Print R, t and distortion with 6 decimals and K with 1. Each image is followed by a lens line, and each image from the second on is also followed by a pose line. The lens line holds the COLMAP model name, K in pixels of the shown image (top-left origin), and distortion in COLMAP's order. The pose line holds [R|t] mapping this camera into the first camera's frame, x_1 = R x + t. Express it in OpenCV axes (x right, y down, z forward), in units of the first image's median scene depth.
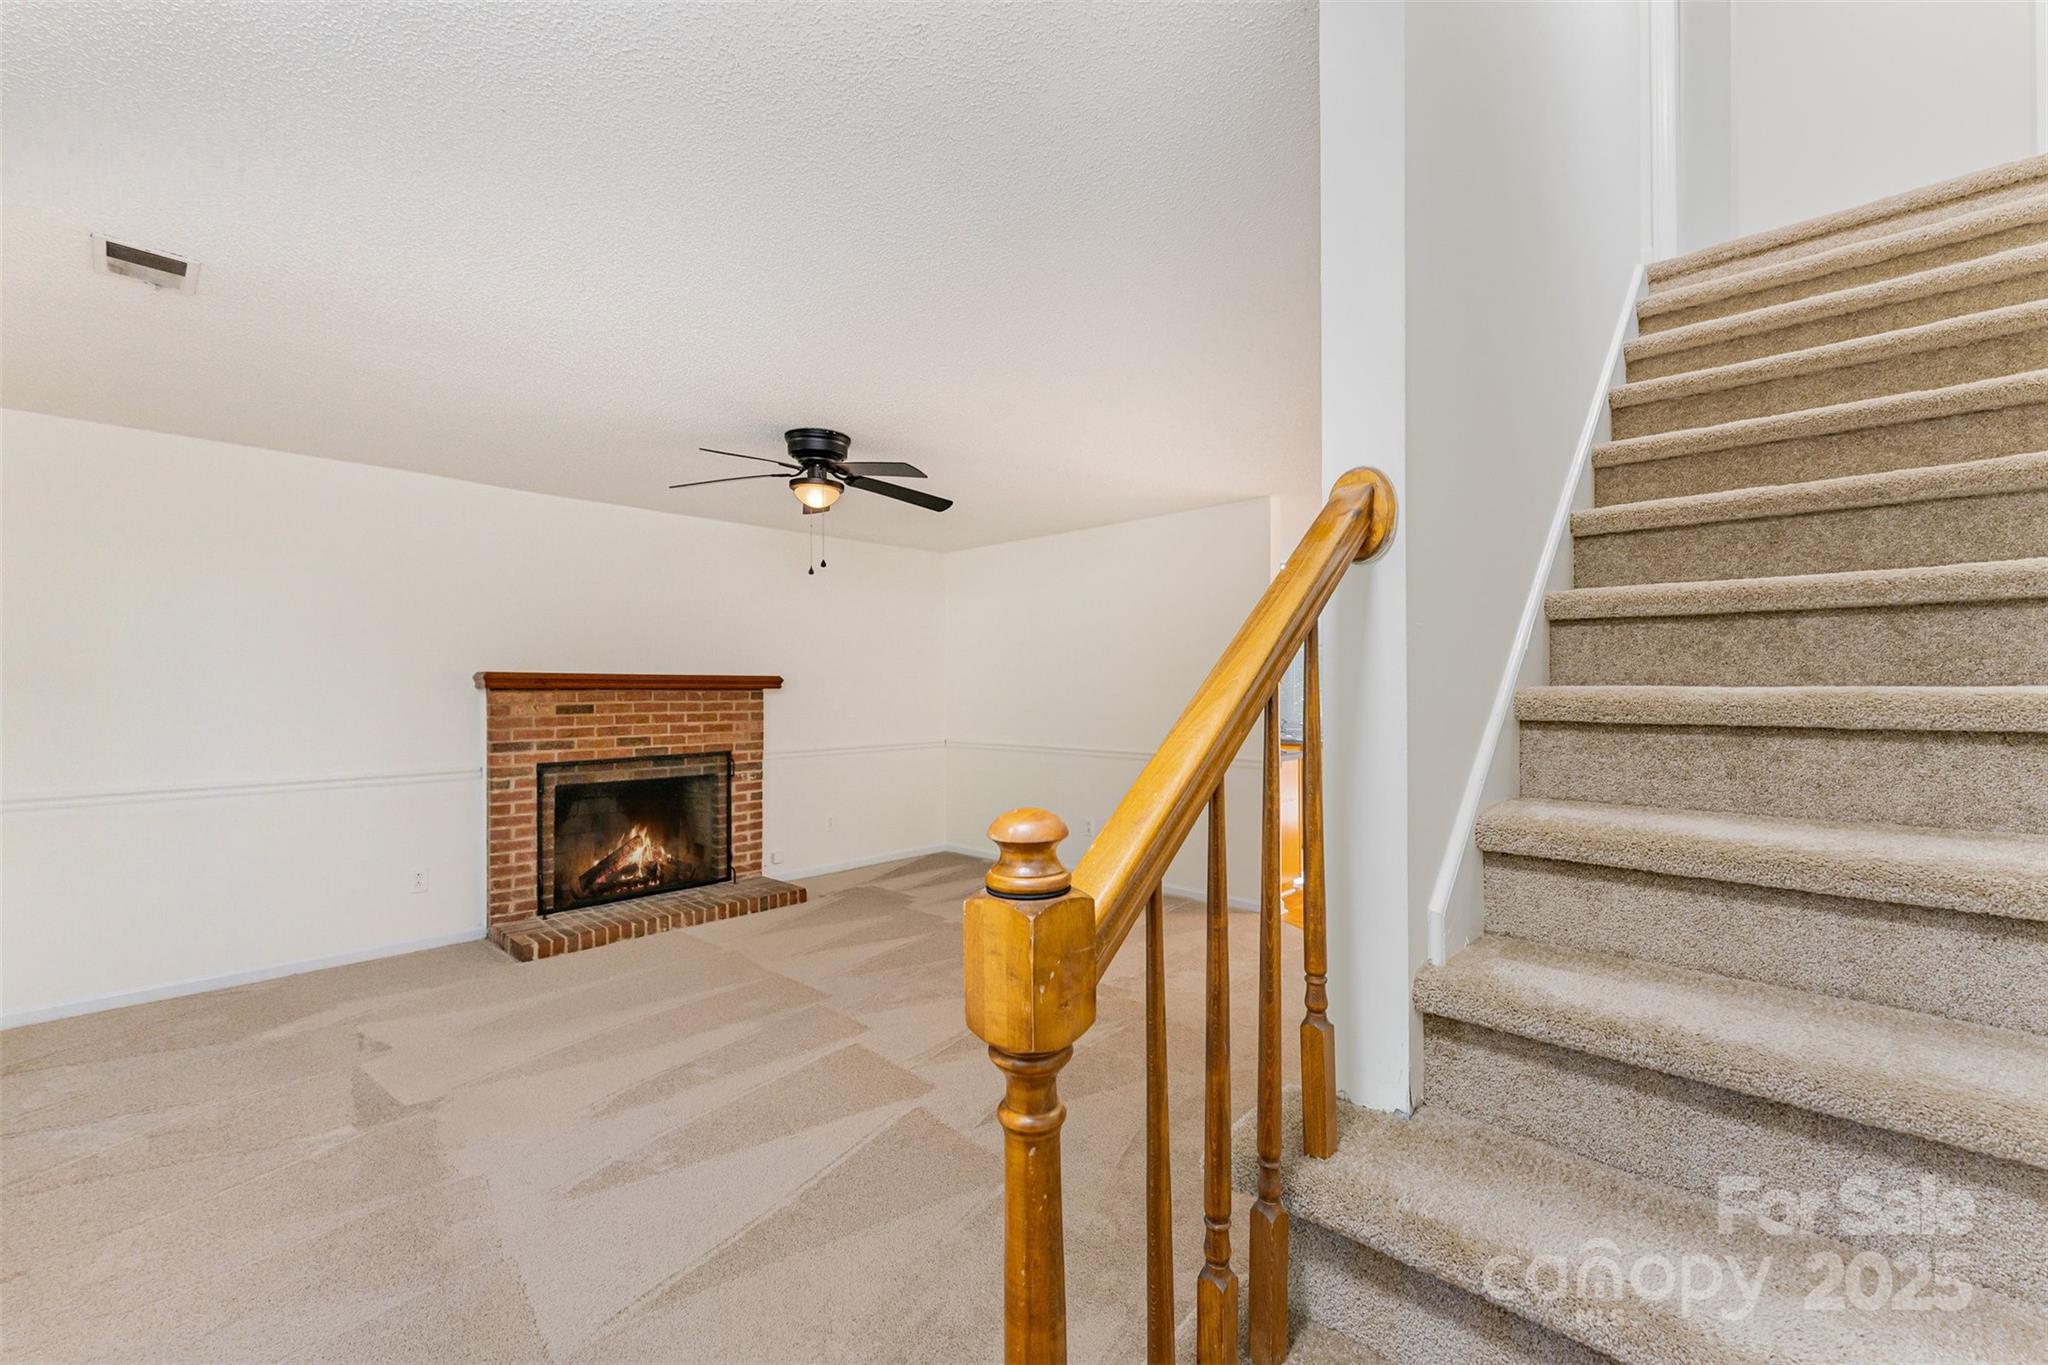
lens RADIAL K [[828.1, 0, 1039.3], [0, 828.1, 687.8], [0, 0, 1]] dist [0.001714, -0.000022]
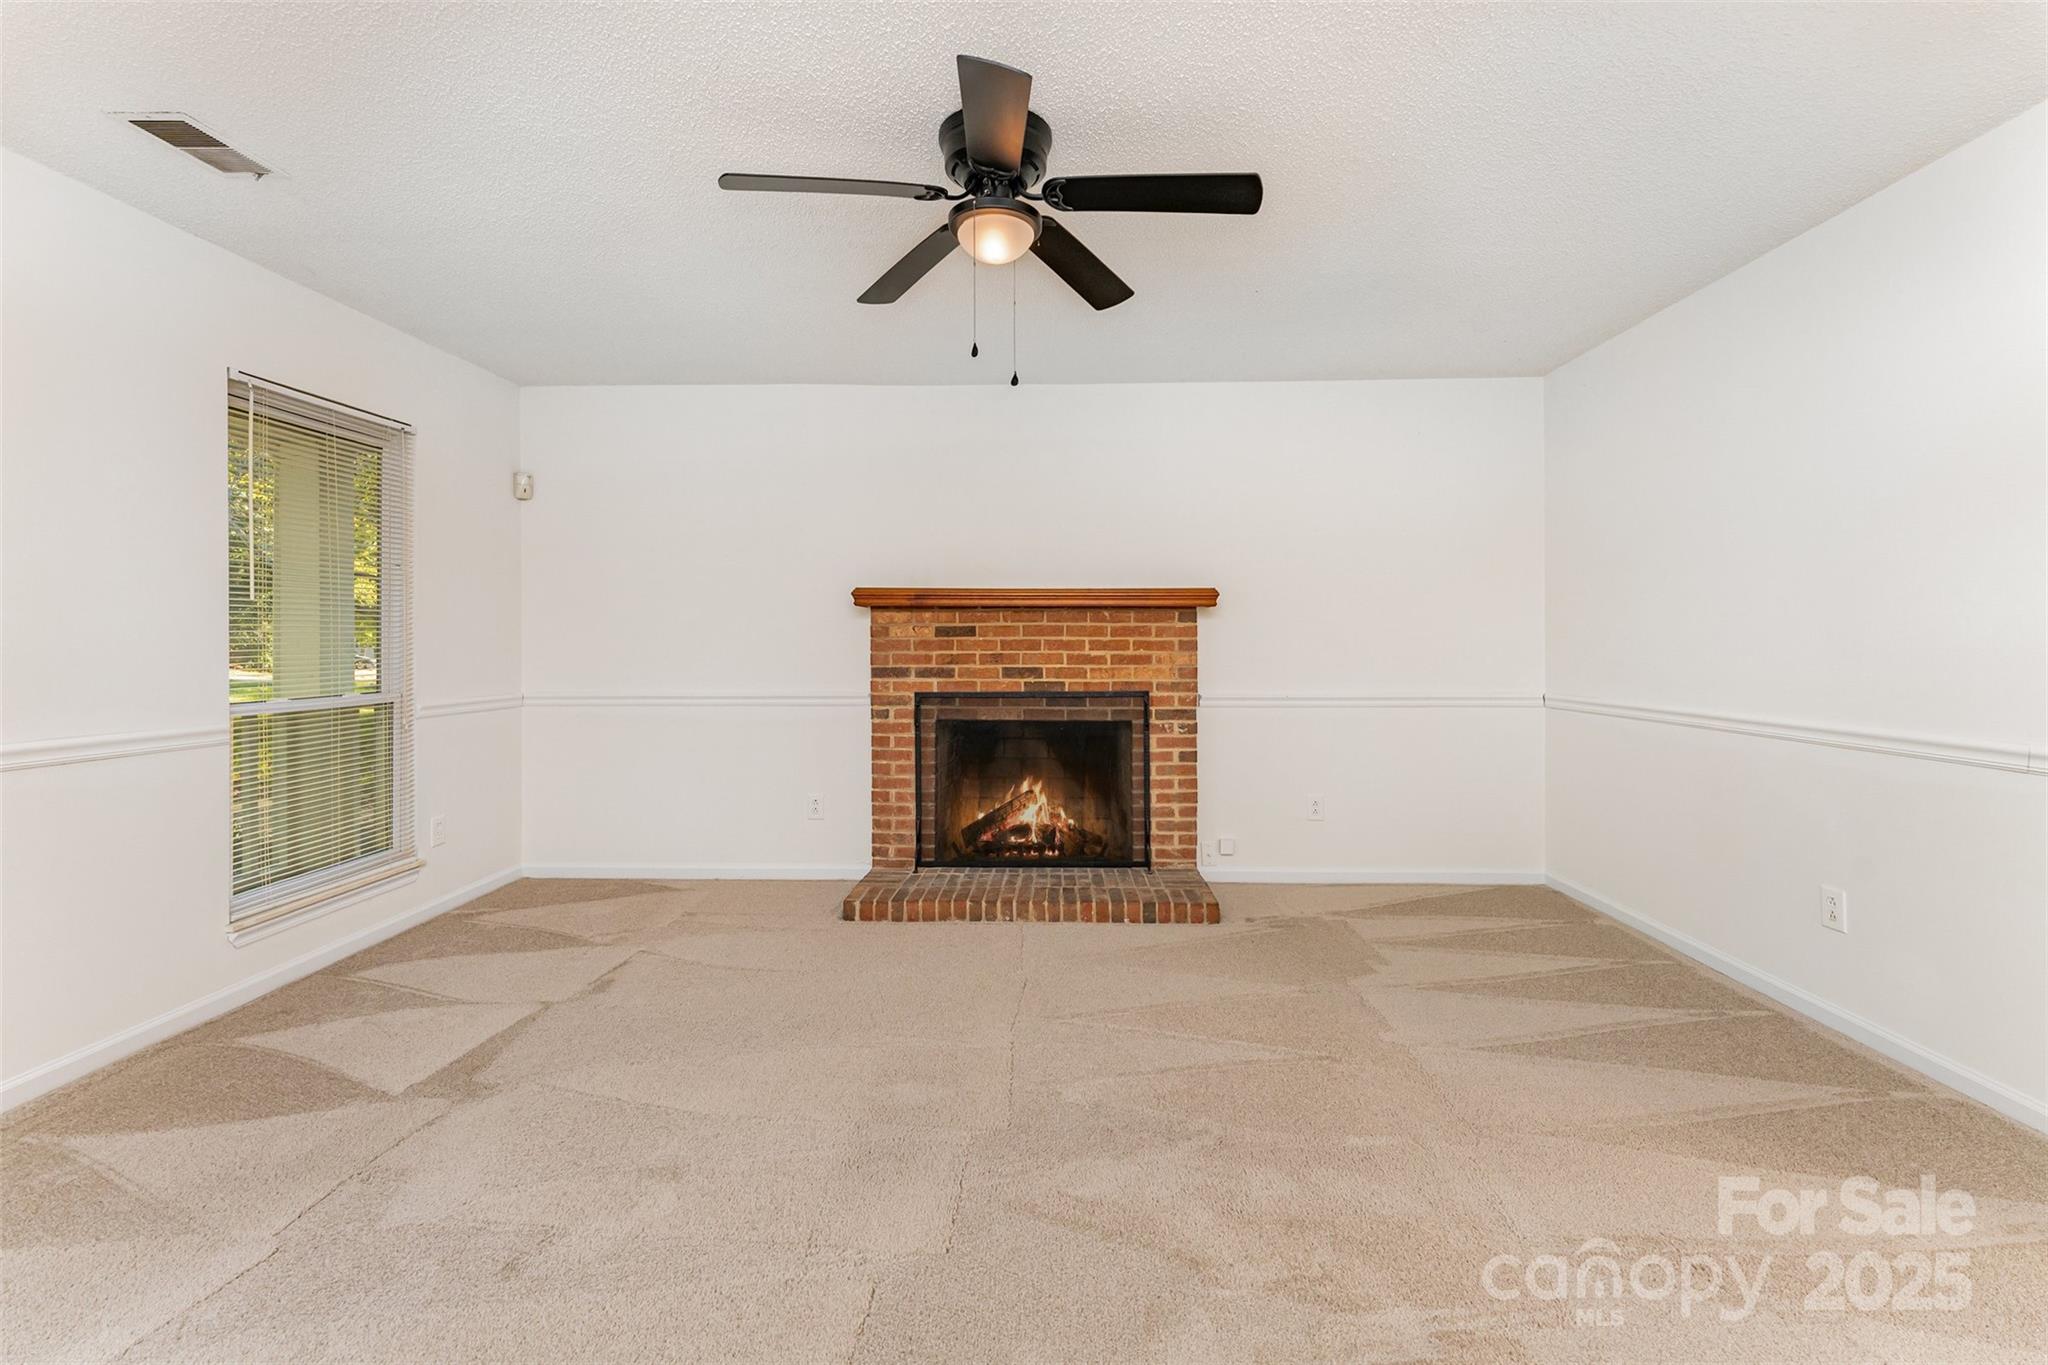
lens RADIAL K [[828.1, 0, 1048.8], [0, 828.1, 635.8], [0, 0, 1]] dist [0.001714, -0.000022]
pose [[0.658011, -0.006437, -0.752981, 0.137835], [0.001048, 0.999970, -0.007632, 0.035390], [0.753008, 0.004233, 0.657998, 0.492631]]
